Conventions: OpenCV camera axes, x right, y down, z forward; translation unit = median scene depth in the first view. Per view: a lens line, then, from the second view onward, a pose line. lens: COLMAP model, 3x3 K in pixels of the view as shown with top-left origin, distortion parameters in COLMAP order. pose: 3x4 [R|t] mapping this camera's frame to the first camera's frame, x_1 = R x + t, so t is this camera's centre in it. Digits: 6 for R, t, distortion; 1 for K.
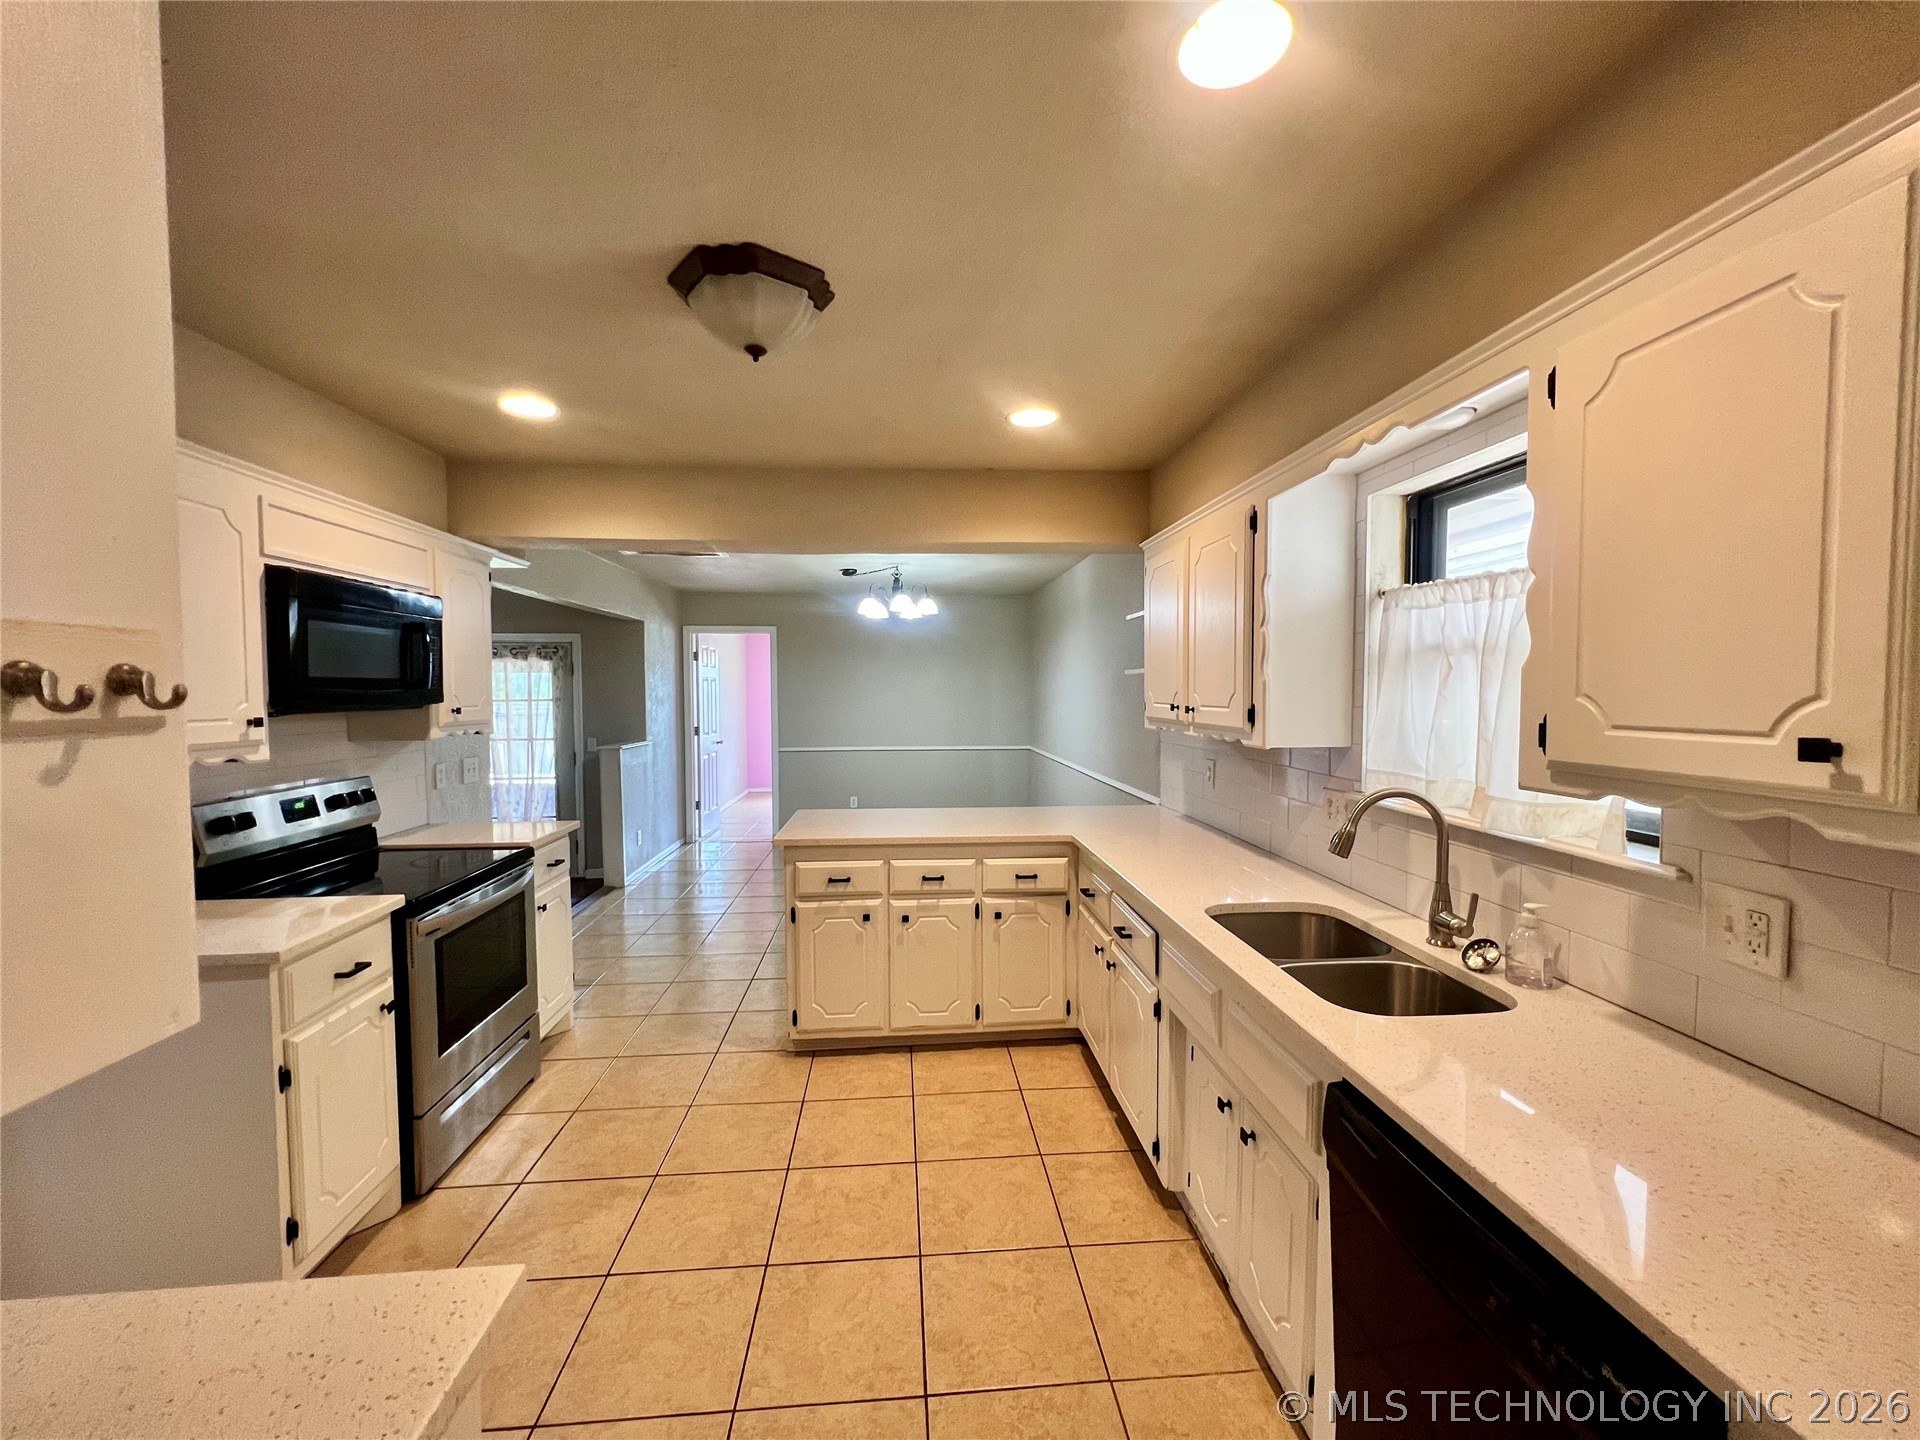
lens RADIAL K [[758.8, 0, 954.2], [0, 758.8, 718.9], [0, 0, 1]] dist [-0.000766, -0.000290]
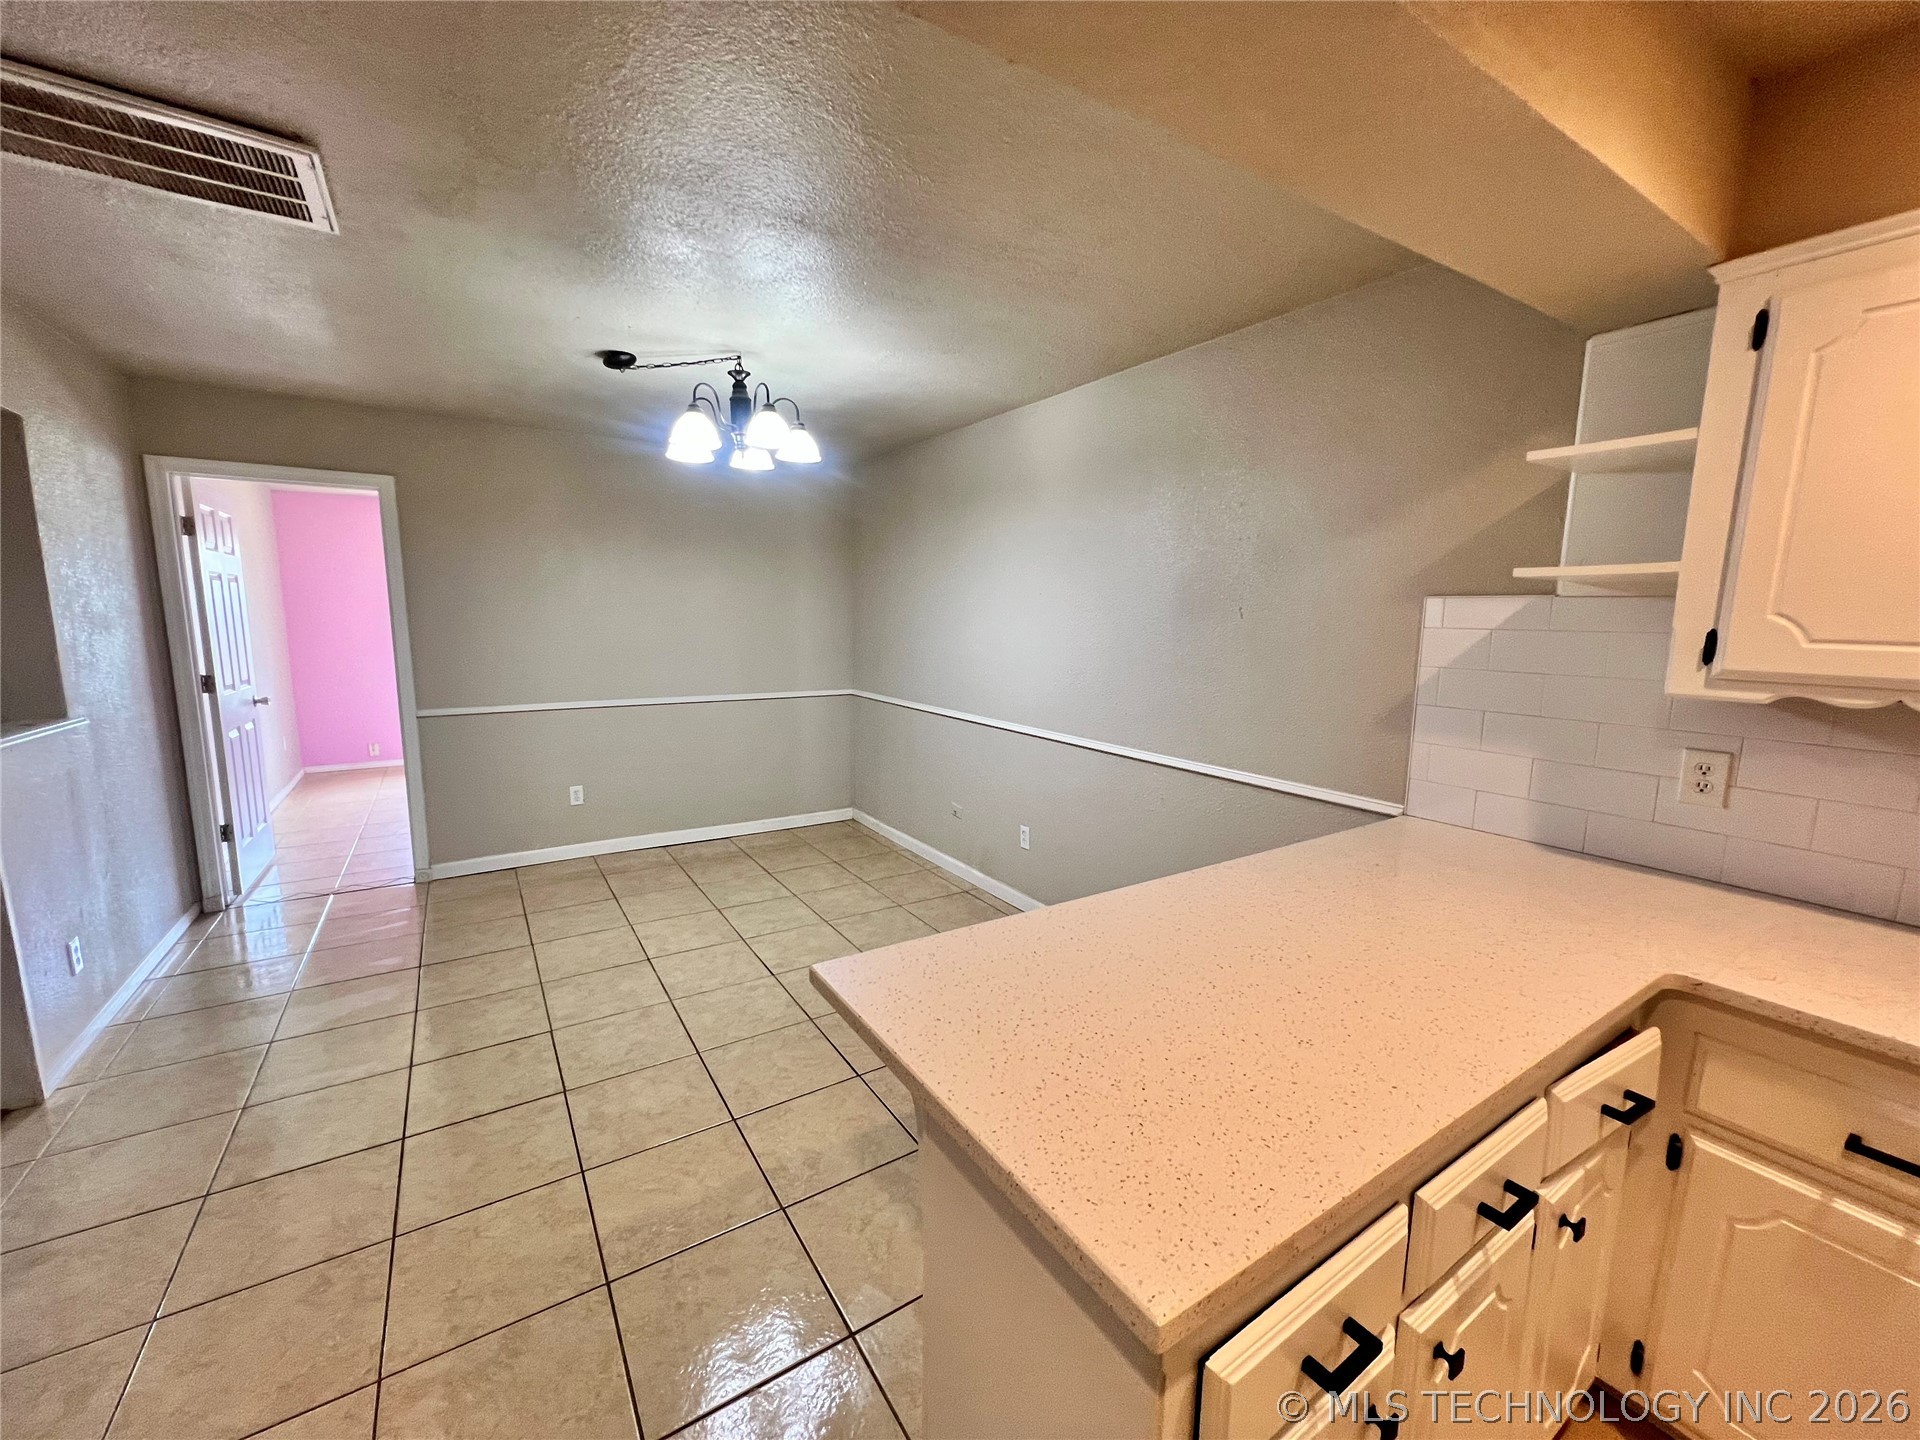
lens RADIAL K [[758.8, 0, 971.4], [0, 758.8, 722.6], [0, 0, 1]] dist [-0.000766, -0.000290]
pose [[0.873696, -0.056665, 0.483161, -0.154915], [0.003980, 0.993992, 0.109377, -0.010863], [-0.486456, -0.093639, 0.868673, 0.355385]]
